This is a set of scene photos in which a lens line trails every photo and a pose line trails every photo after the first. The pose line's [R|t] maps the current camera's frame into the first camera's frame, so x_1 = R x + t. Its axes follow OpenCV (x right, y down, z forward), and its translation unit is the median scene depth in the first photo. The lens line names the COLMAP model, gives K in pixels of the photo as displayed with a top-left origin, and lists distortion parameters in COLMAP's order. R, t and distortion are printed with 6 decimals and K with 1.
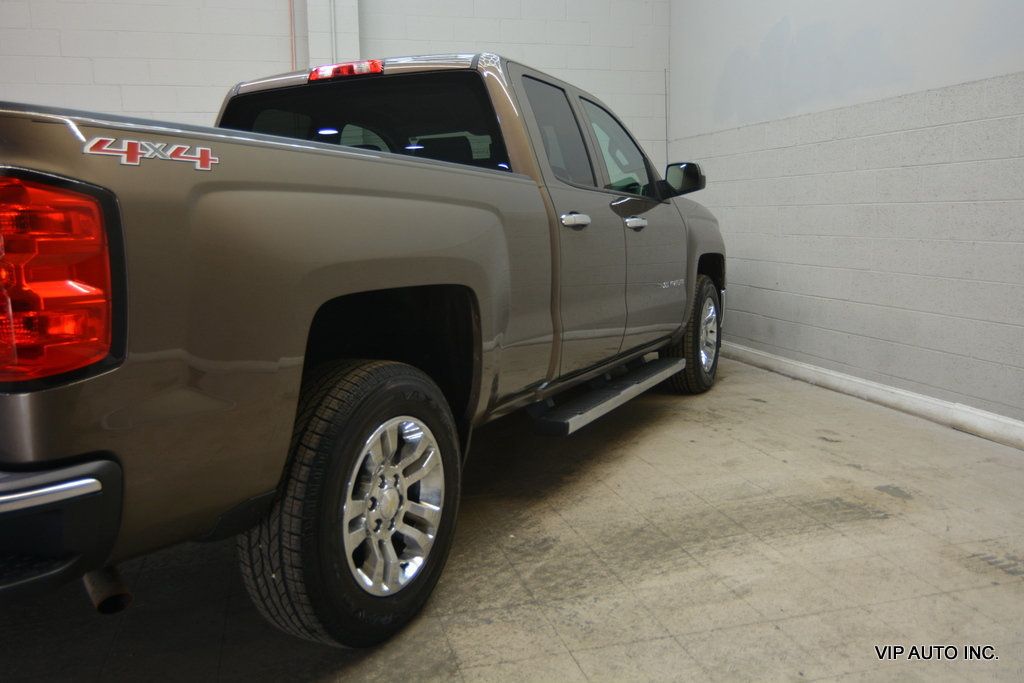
lens RADIAL K [[861.4, 0, 508.5], [0, 861.4, 335.1], [0, 0, 1]] dist [-0.023247, 0.035660]
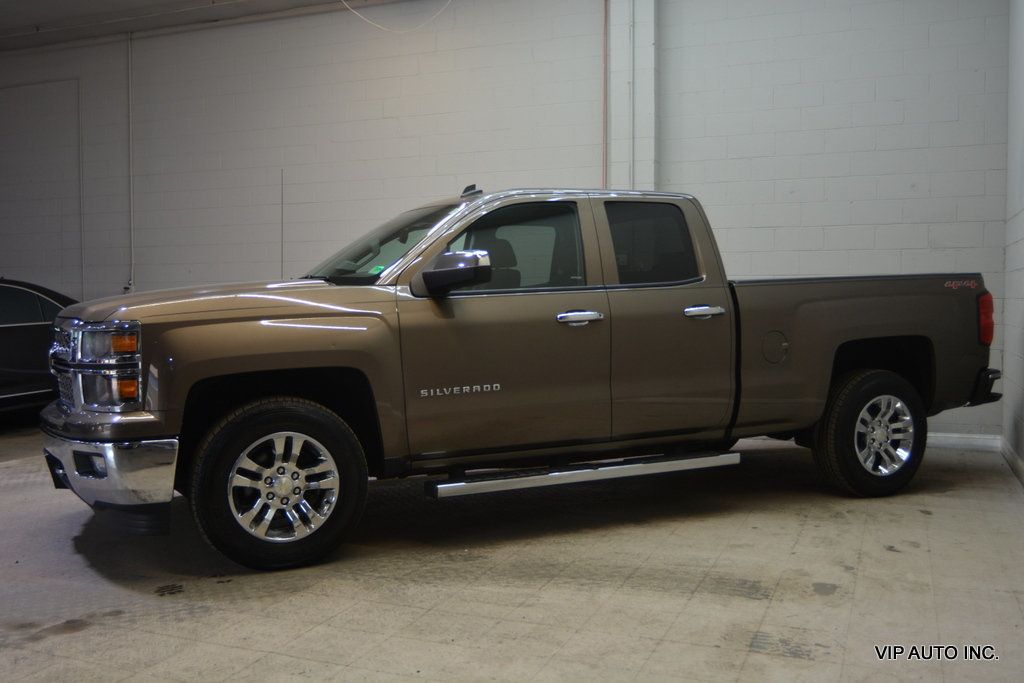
lens RADIAL K [[1000.6, 0, 509.3], [0, 1000.6, 337.3], [0, 0, 1]] dist [-0.019582, 0.000000]
pose [[0.790395, 0.041067, -0.611219, 0.994411], [-0.097489, 0.993467, -0.059319, -0.003821], [0.604790, 0.106472, 0.789235, -0.196500]]
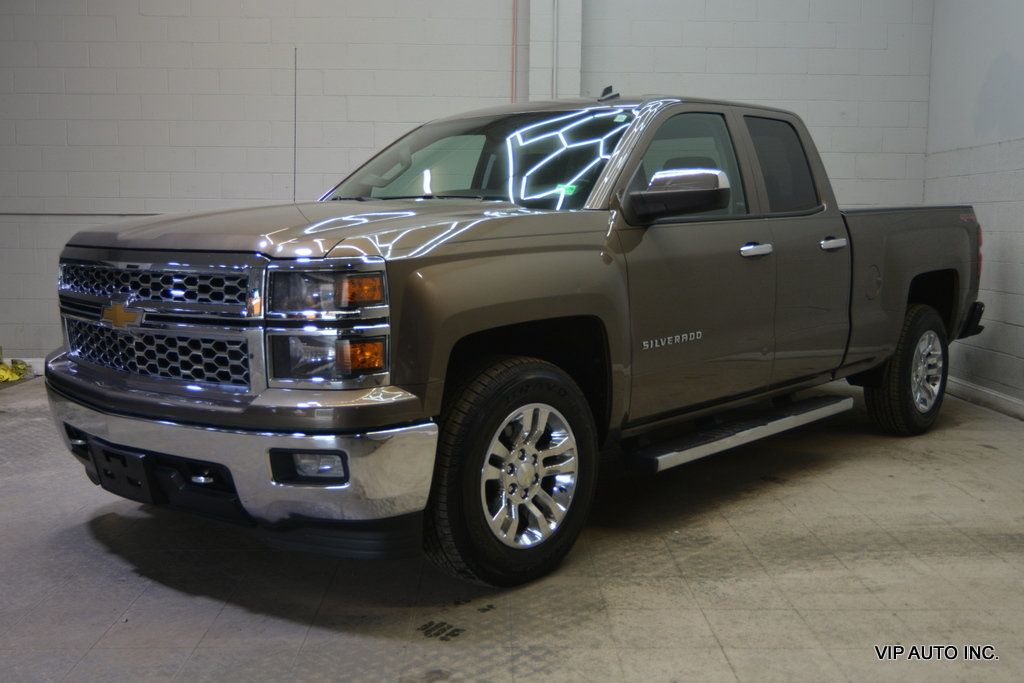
lens RADIAL K [[1086.0, 0, 510.9], [0, 1086.0, 345.1], [0, 0, 1]] dist [0.006664, 0.000000]
pose [[0.970496, 0.053582, -0.235087, 0.113520], [-0.060255, 0.997956, -0.021289, 0.040953], [0.233466, 0.034826, 0.971741, -0.400654]]
